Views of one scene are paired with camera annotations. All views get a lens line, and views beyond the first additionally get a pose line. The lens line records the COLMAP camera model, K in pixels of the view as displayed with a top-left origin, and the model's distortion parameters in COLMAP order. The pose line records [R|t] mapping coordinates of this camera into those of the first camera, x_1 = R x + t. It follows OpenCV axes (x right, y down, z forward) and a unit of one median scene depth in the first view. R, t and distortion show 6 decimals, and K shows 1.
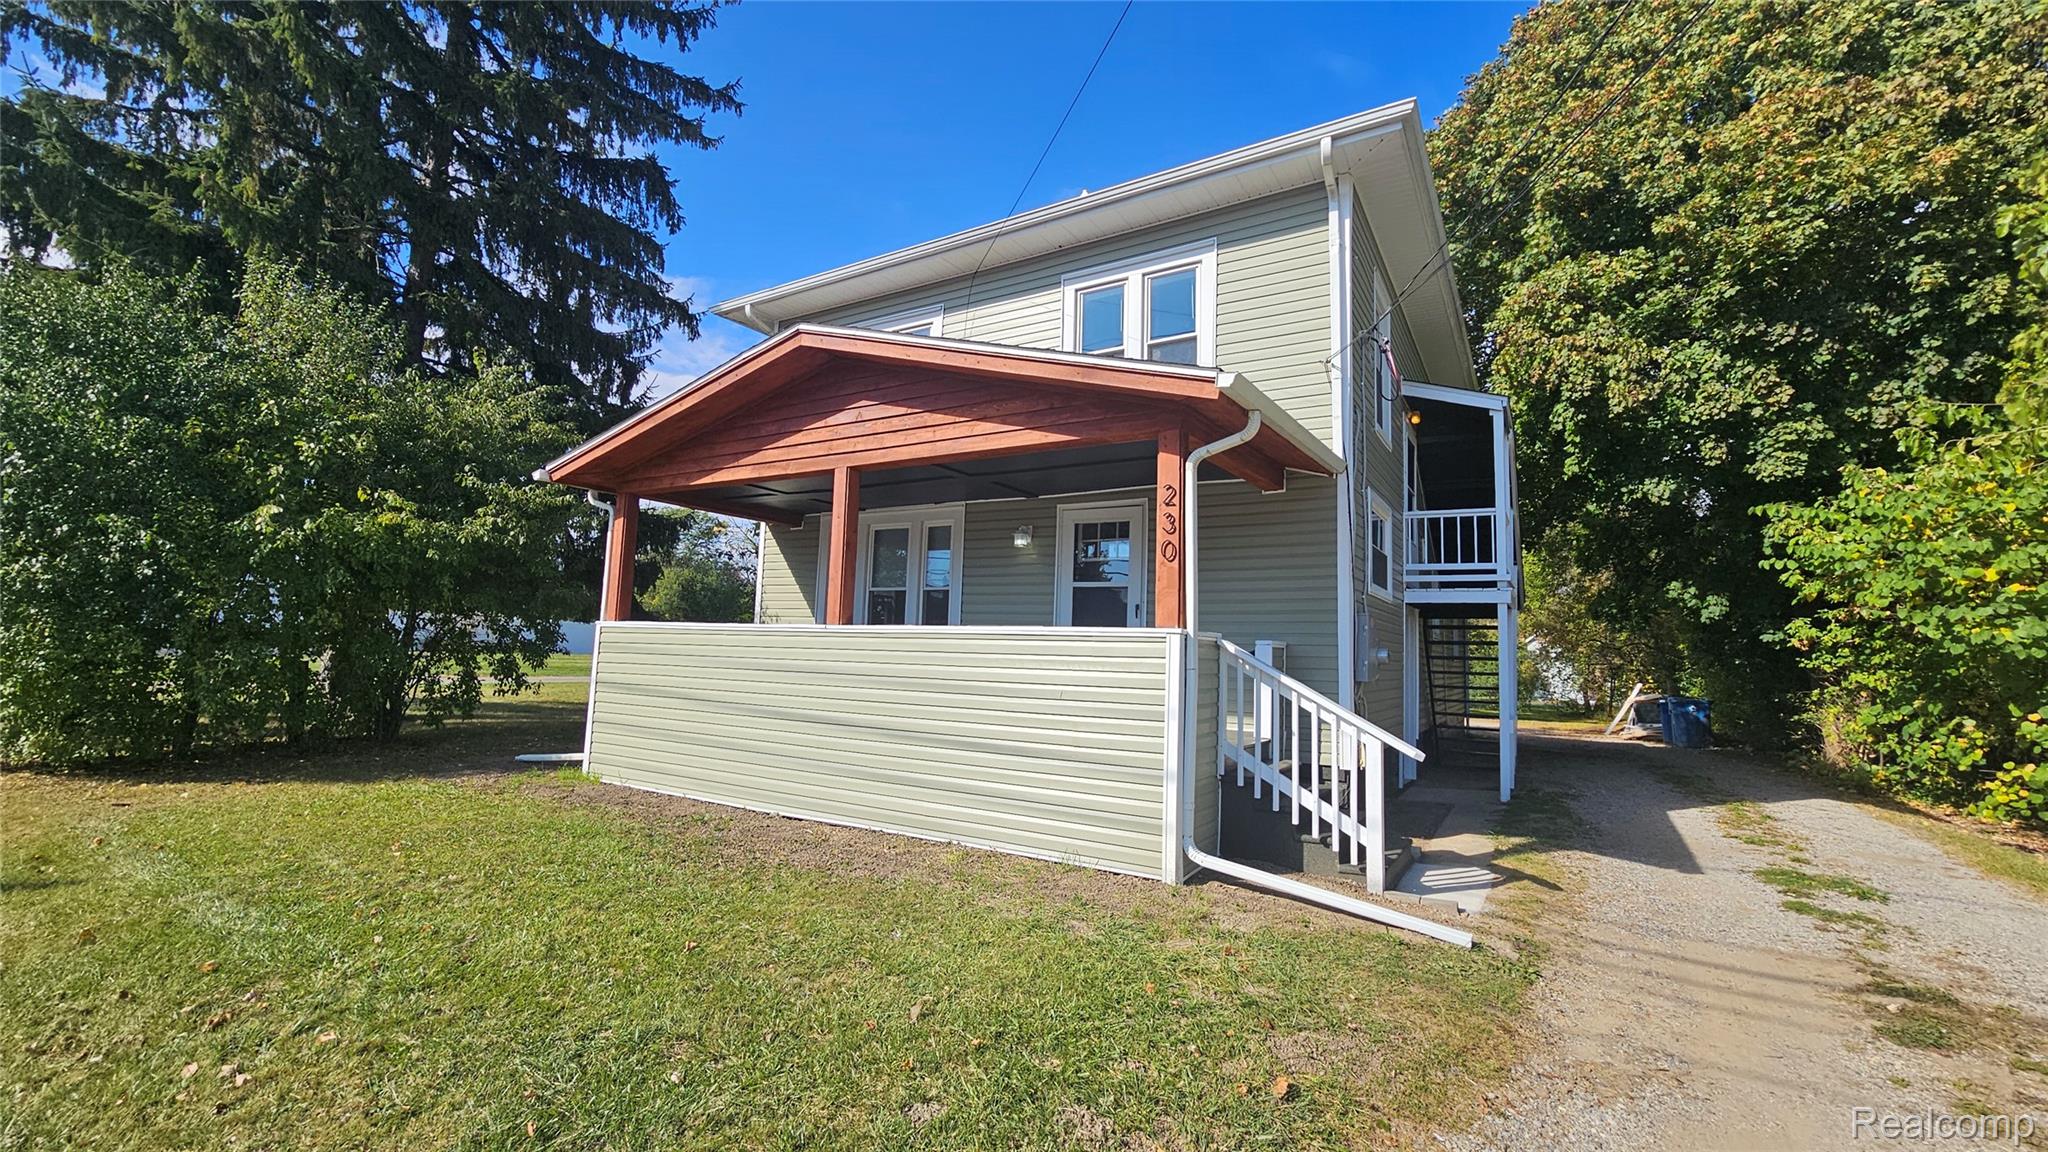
lens RADIAL K [[845.2, 0, 1034.7], [0, 845.2, 577.9], [0, 0, 1]] dist [0.002776, -0.002845]
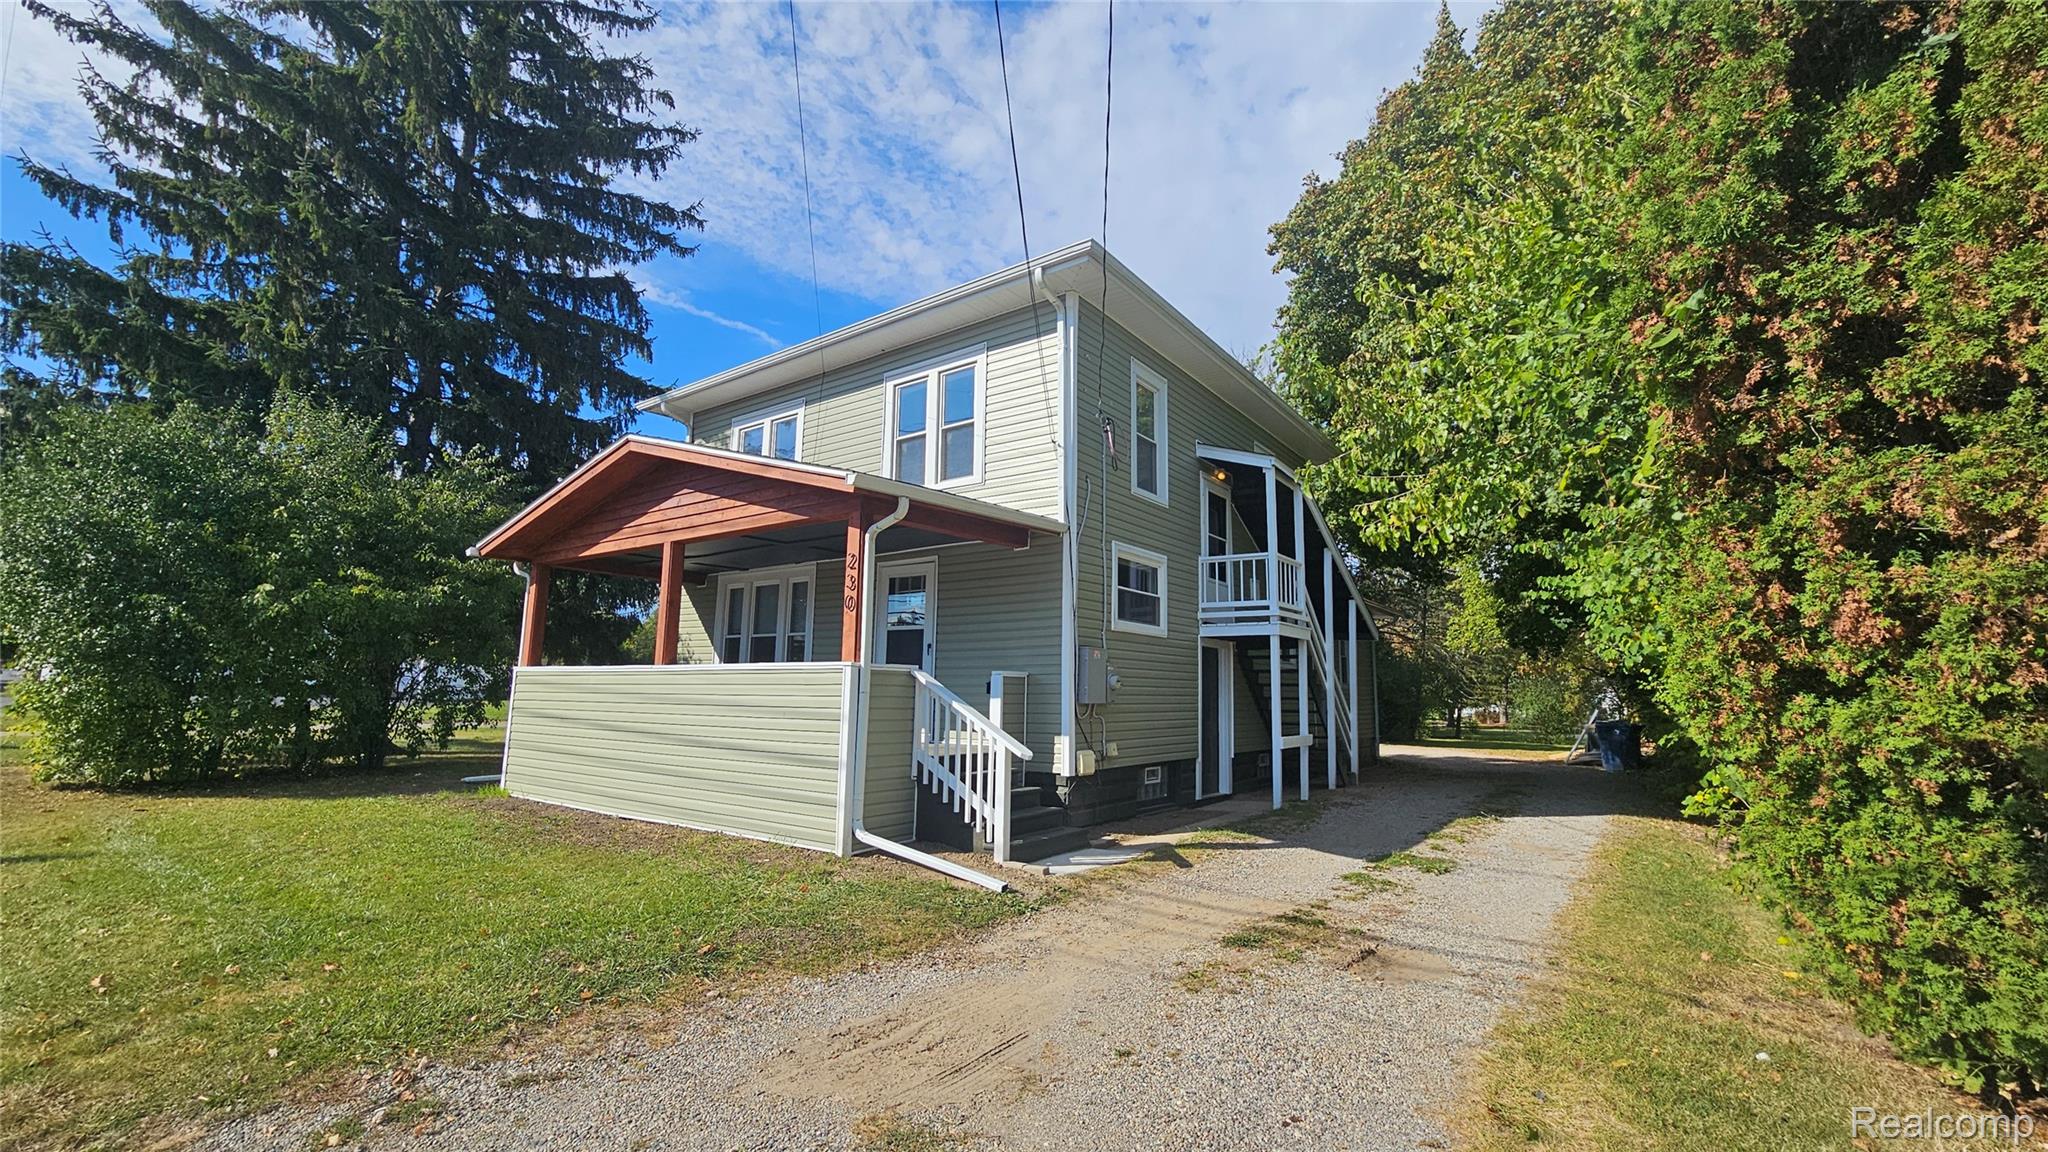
lens RADIAL K [[845.2, 0, 1029.9], [0, 845.2, 575.8], [0, 0, 1]] dist [0.002776, -0.002845]
pose [[0.996270, -0.030233, -0.080825, 0.341242], [0.026054, 0.998293, -0.052267, 0.001536], [0.082267, 0.049966, 0.995357, -0.185685]]
